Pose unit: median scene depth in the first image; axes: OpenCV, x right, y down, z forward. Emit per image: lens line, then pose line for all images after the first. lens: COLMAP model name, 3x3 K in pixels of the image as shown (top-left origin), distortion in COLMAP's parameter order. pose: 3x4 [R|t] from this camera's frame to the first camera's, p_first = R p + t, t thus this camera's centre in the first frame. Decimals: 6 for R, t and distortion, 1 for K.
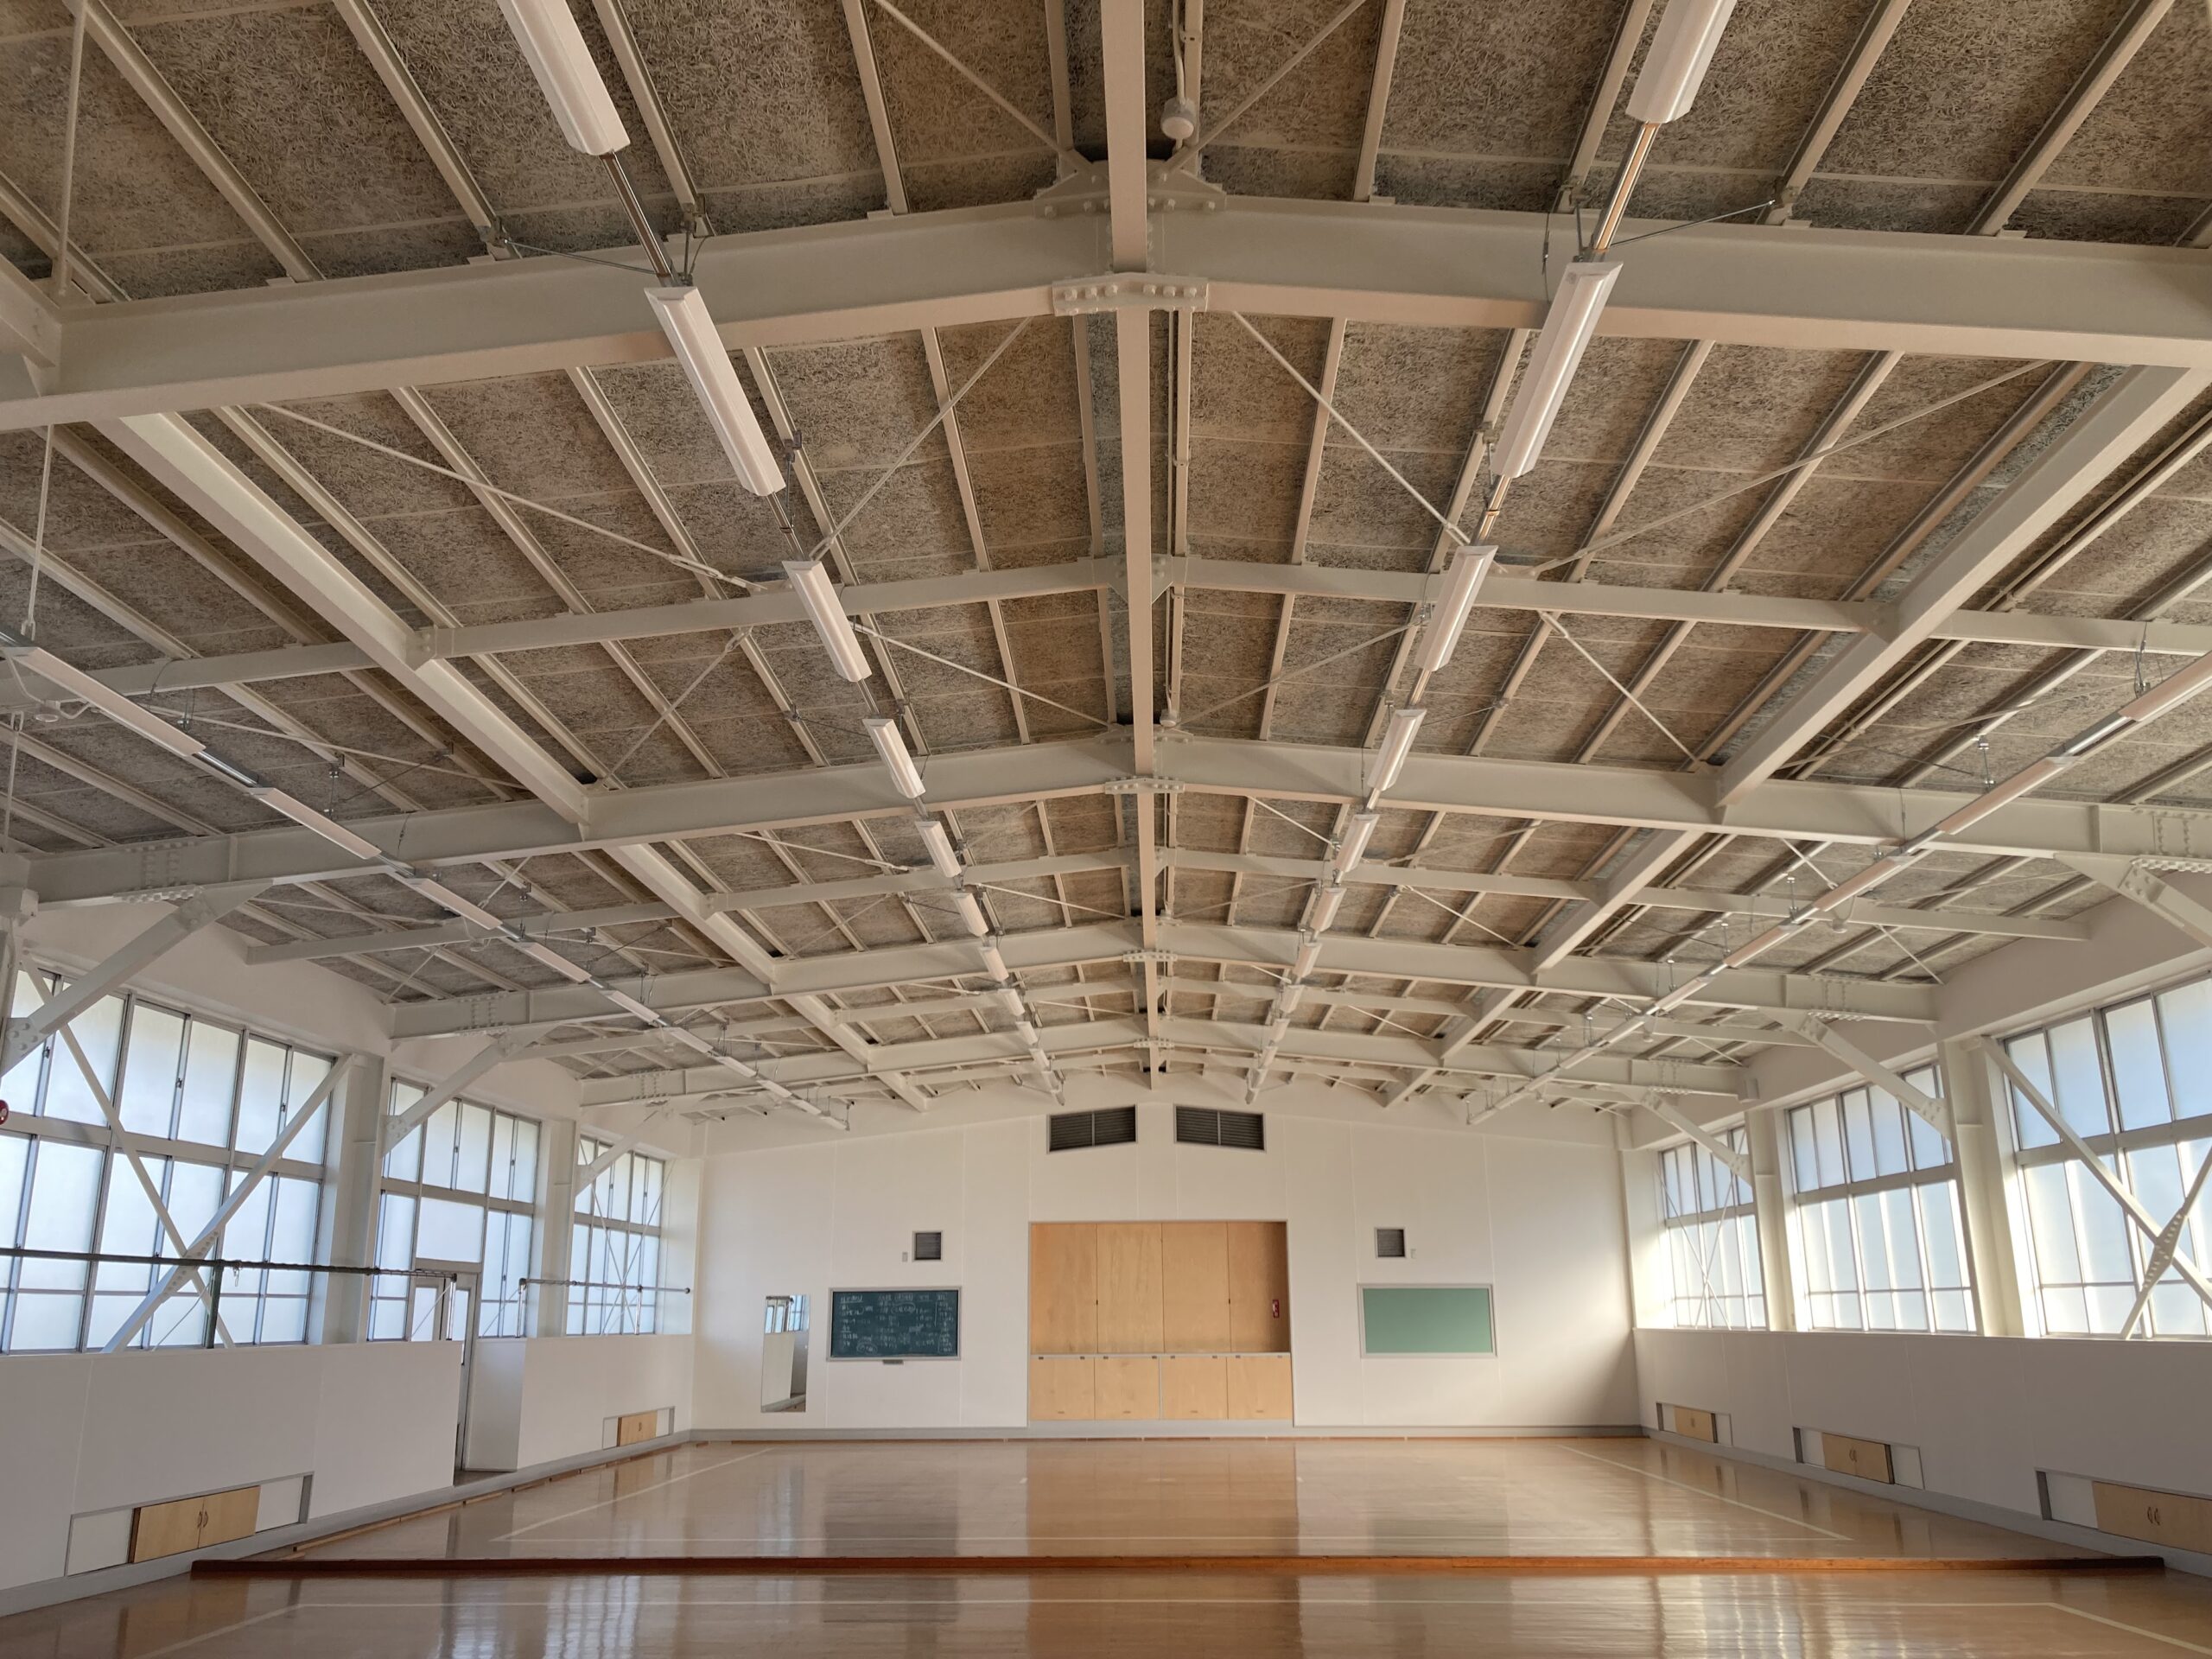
lens RADIAL K [[1853.0, 0, 1101.5], [0, 1853.0, 808.4], [0, 0, 1]] dist [0.044314, -0.038684]
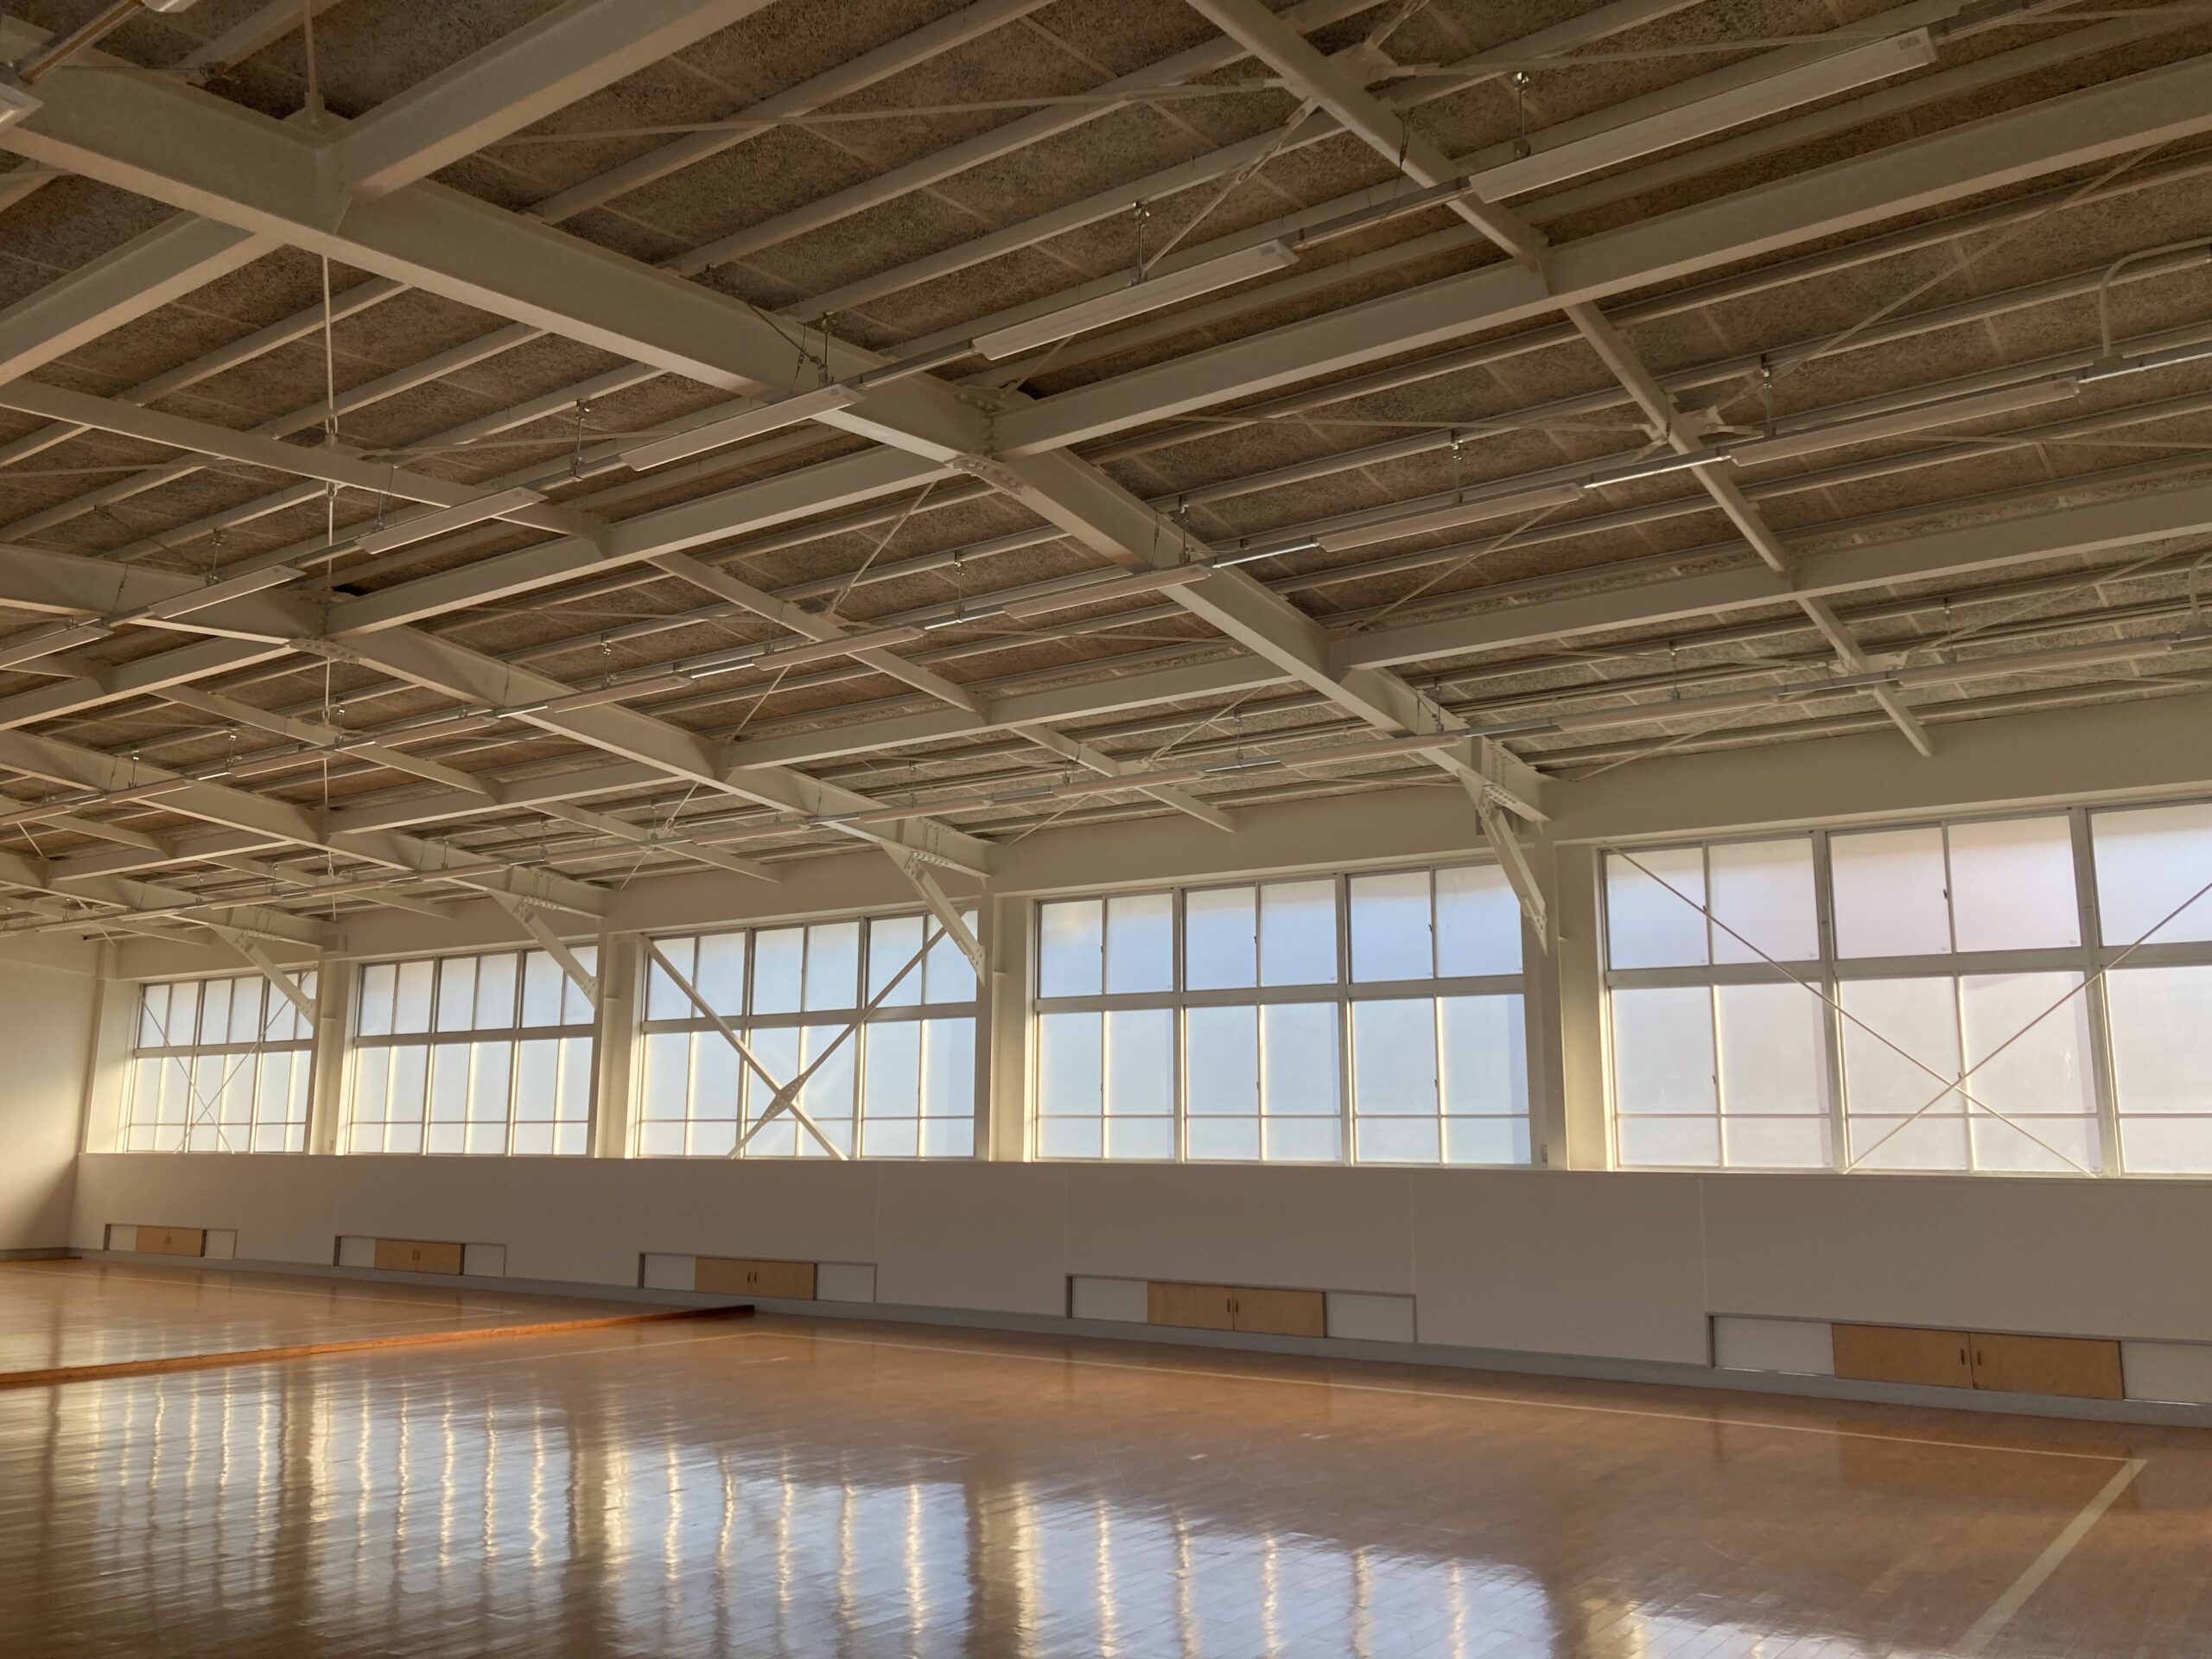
lens RADIAL K [[1853.0, 0, 1105.3], [0, 1853.0, 806.3], [0, 0, 1]] dist [0.044314, -0.038684]
pose [[0.551341, 0.157276, 0.819322, -0.518974], [-0.228281, 0.973030, -0.033166, 0.004512], [-0.802441, -0.168750, 0.572374, 0.007311]]
